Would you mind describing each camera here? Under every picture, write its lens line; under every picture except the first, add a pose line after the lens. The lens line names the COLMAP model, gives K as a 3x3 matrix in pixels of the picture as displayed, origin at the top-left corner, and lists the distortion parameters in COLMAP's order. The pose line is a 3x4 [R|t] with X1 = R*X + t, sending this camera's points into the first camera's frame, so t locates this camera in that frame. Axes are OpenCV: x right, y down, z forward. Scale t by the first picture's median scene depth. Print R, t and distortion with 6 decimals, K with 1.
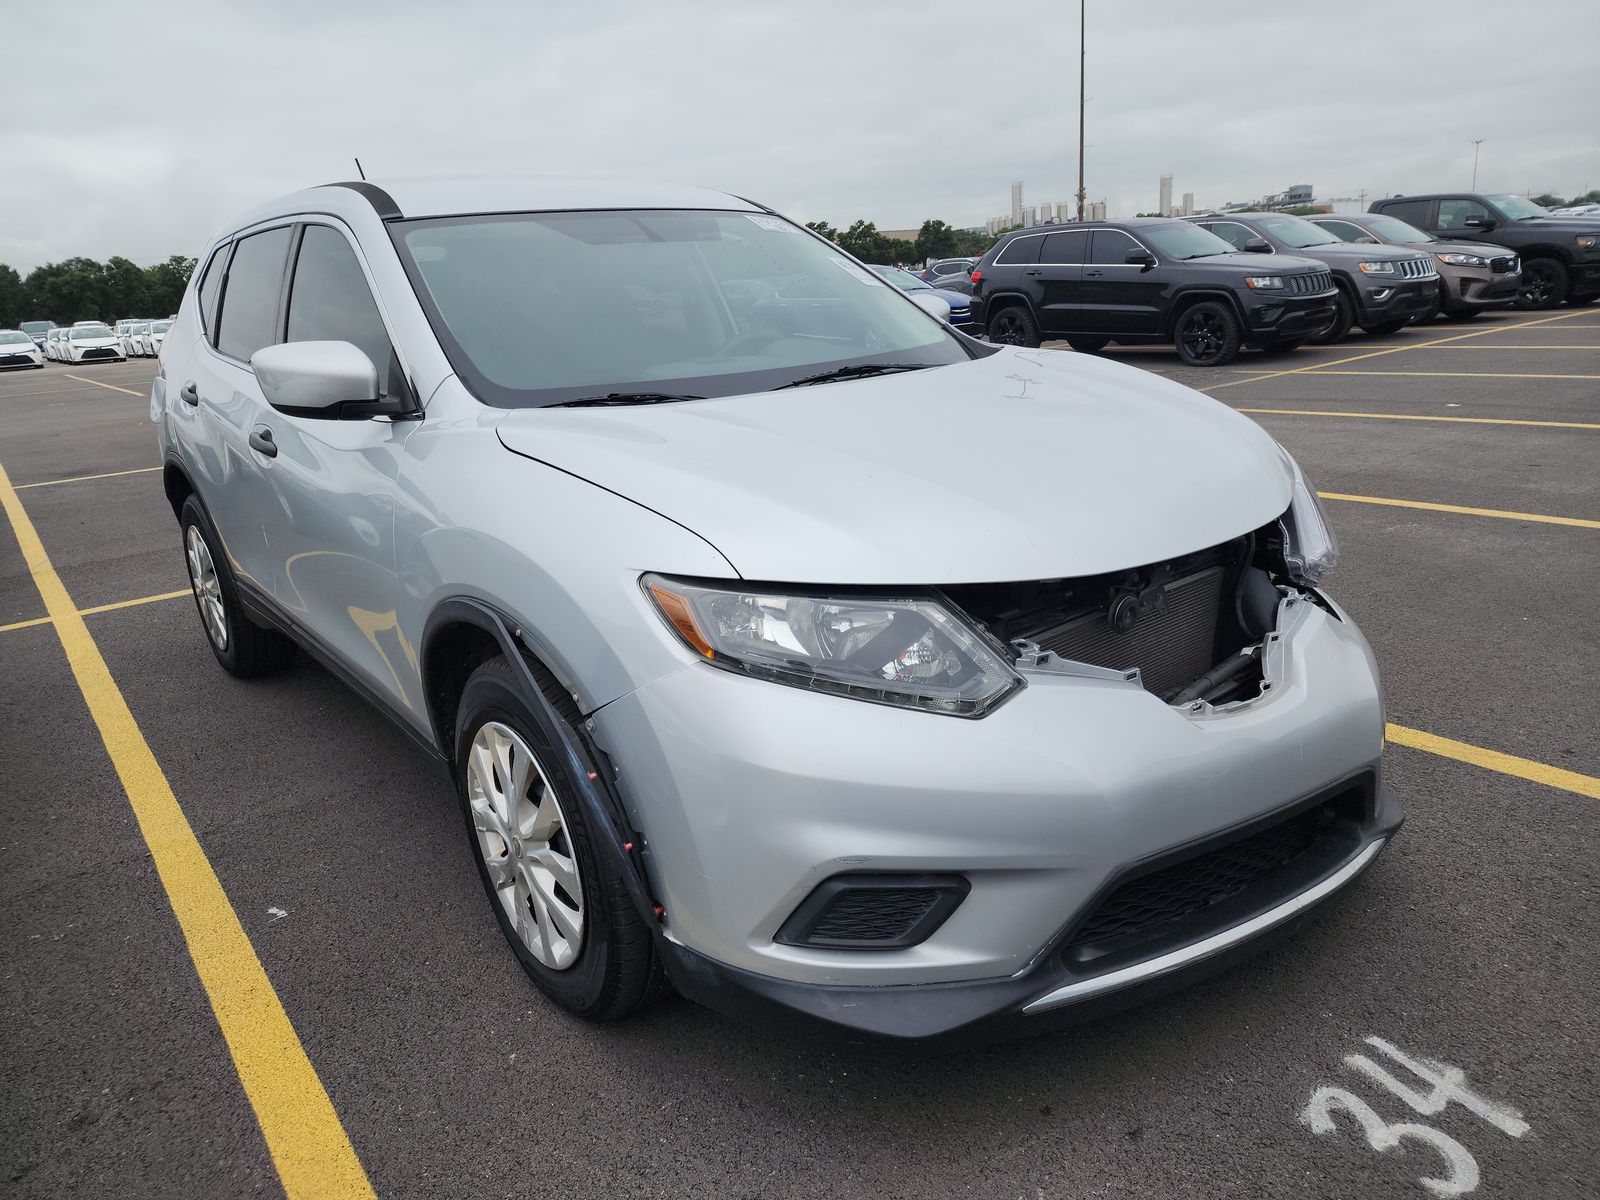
lens RADIAL K [[1085.5, 0, 809.7], [0, 1085.5, 588.8], [0, 0, 1]] dist [0.022467, -0.001567]
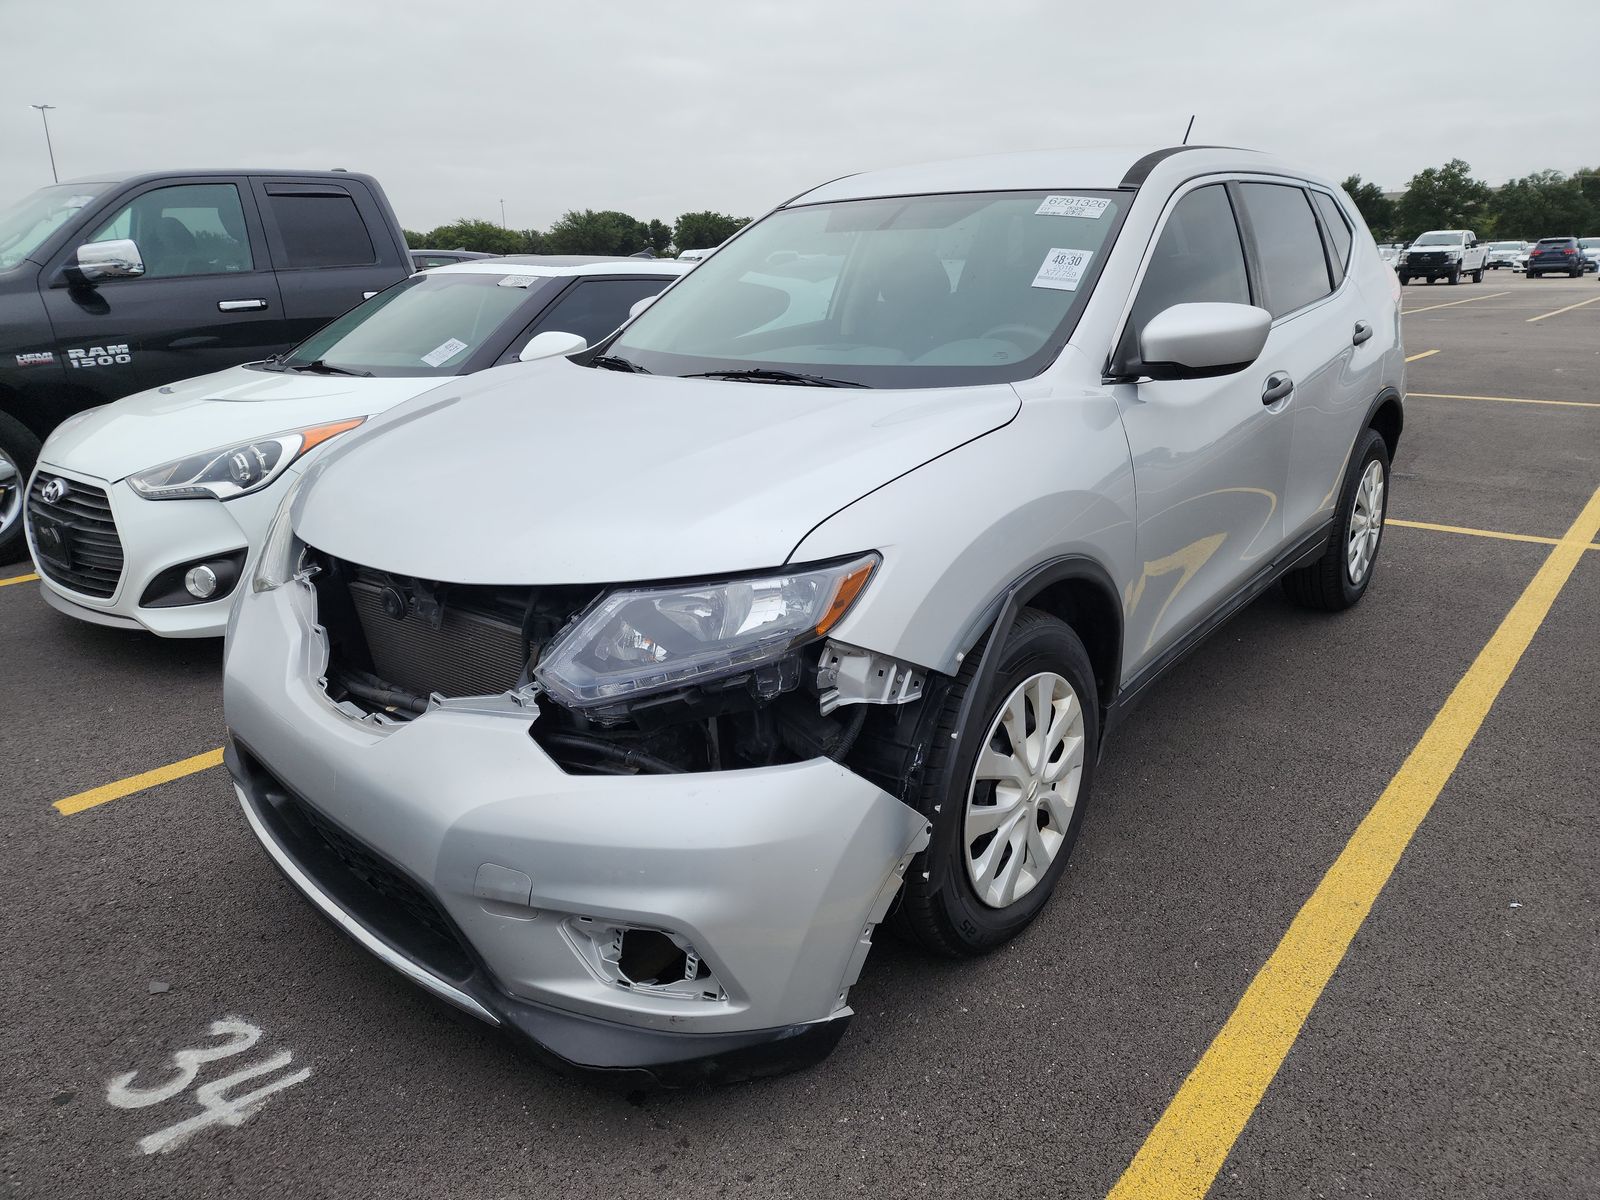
lens RADIAL K [[1085.5, 0, 809.7], [0, 1085.5, 588.8], [0, 0, 1]] dist [0.022467, -0.001567]
pose [[0.214303, 0.340100, -0.915645, 1.509347], [-0.274628, 0.920589, 0.277661, -0.449188], [0.937365, 0.191958, 0.290686, 1.144366]]
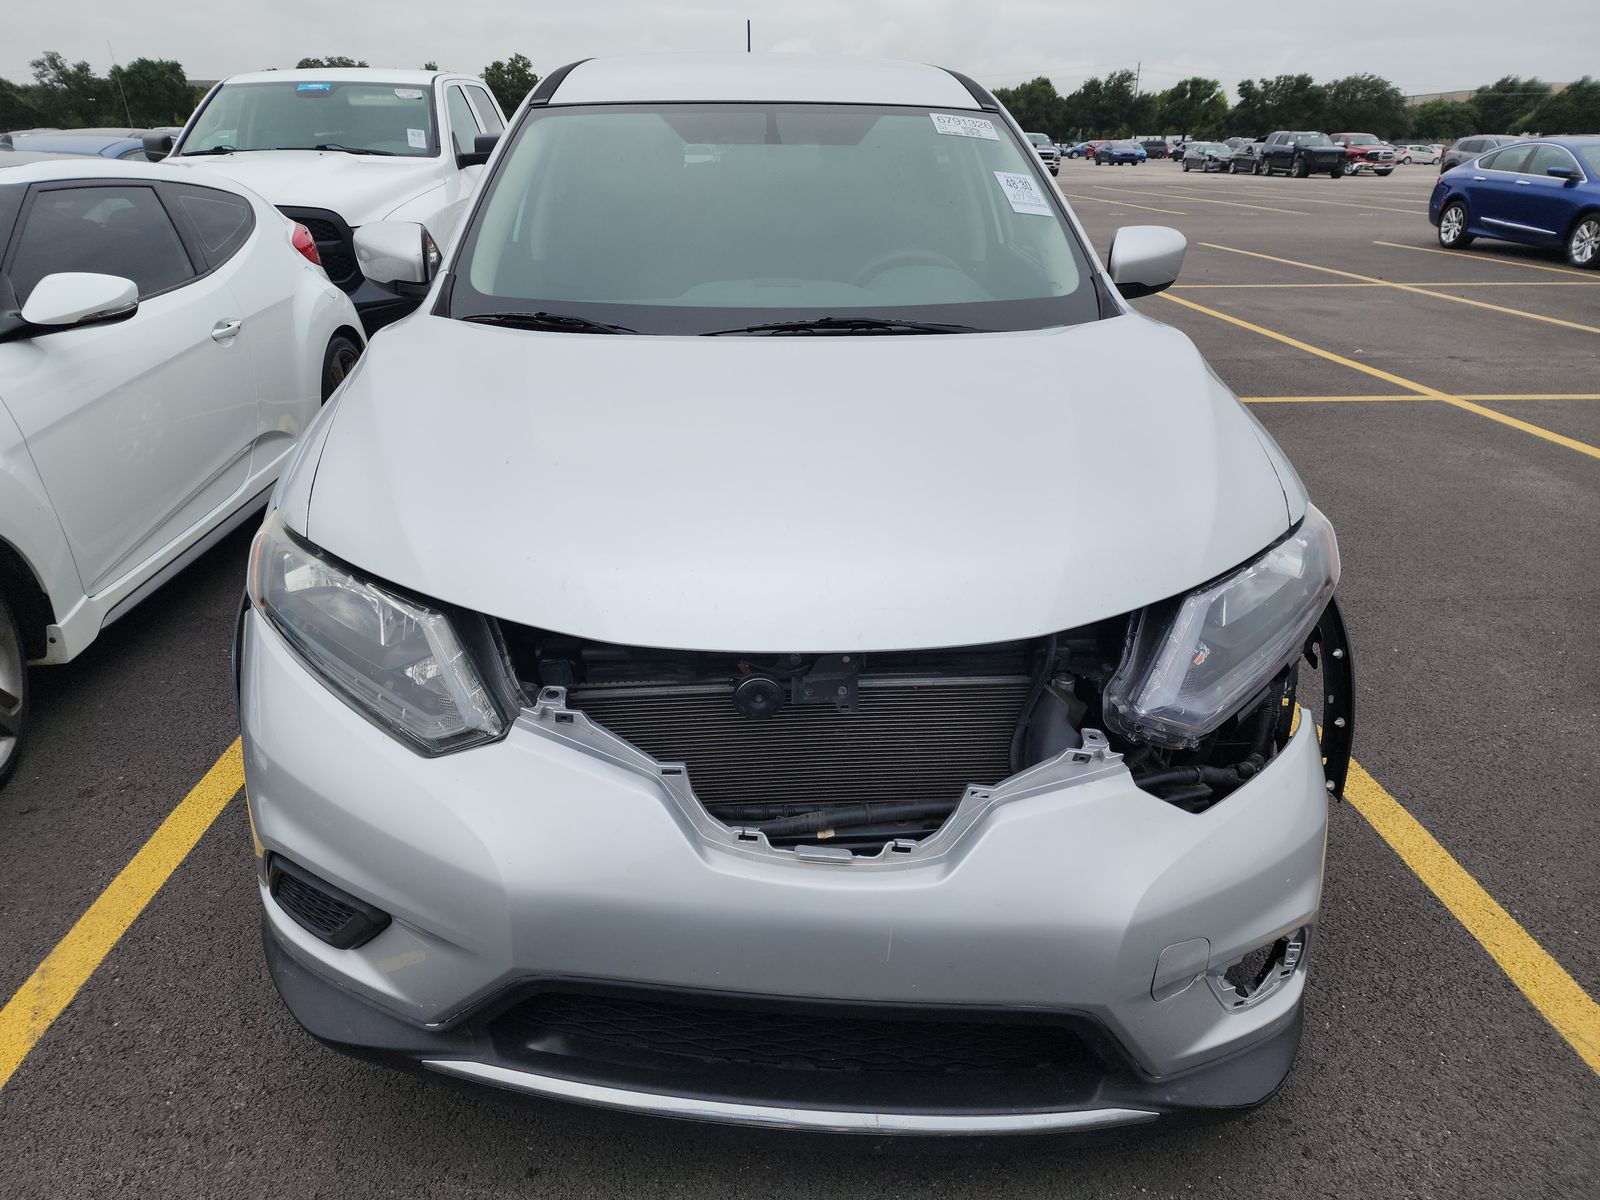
lens RADIAL K [[1073.7, 0, 800.0], [0, 1073.7, 600.0], [0, 0, 1]] dist [0.031575, -0.001699]
pose [[0.816861, 0.285698, -0.501113, 0.733913], [-0.216196, 0.957041, 0.193215, -0.217080], [0.534787, -0.049491, 0.843536, 0.372231]]
